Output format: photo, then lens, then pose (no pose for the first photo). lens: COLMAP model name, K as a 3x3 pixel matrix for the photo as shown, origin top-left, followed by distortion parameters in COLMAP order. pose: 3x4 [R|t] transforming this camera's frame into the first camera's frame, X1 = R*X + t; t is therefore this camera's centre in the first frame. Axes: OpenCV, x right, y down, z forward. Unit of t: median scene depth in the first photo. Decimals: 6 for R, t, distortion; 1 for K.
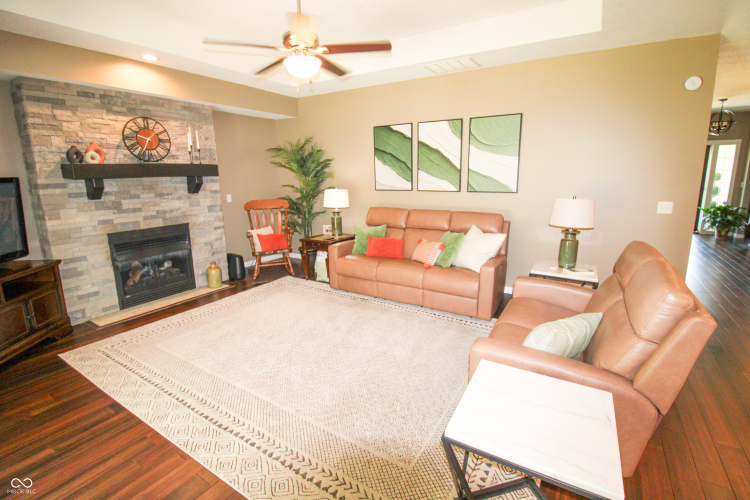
lens RADIAL K [[353.1, 0, 394.1], [0, 353.1, 241.4], [0, 0, 1]] dist [-0.001587, -0.011479]
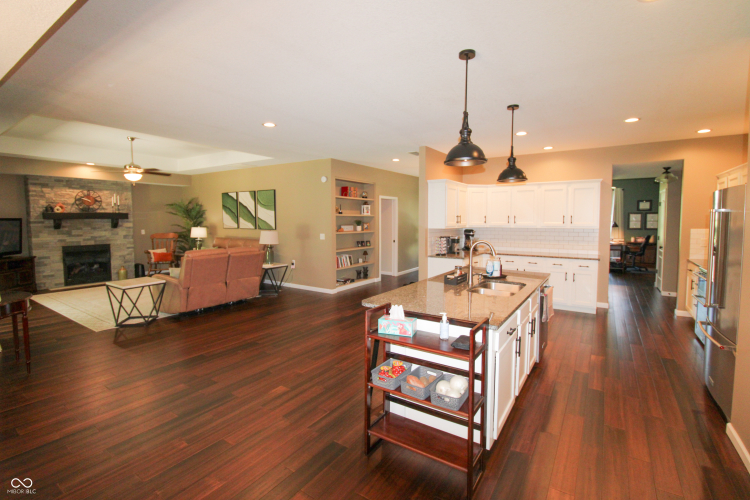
lens RADIAL K [[353.1, 0, 394.1], [0, 353.1, 241.4], [0, 0, 1]] dist [-0.001587, -0.011479]
pose [[0.999519, 0.013677, -0.027830, 1.067325], [-0.017163, 0.991472, -0.129181, 0.164045], [0.025826, 0.129597, 0.991230, -0.880680]]
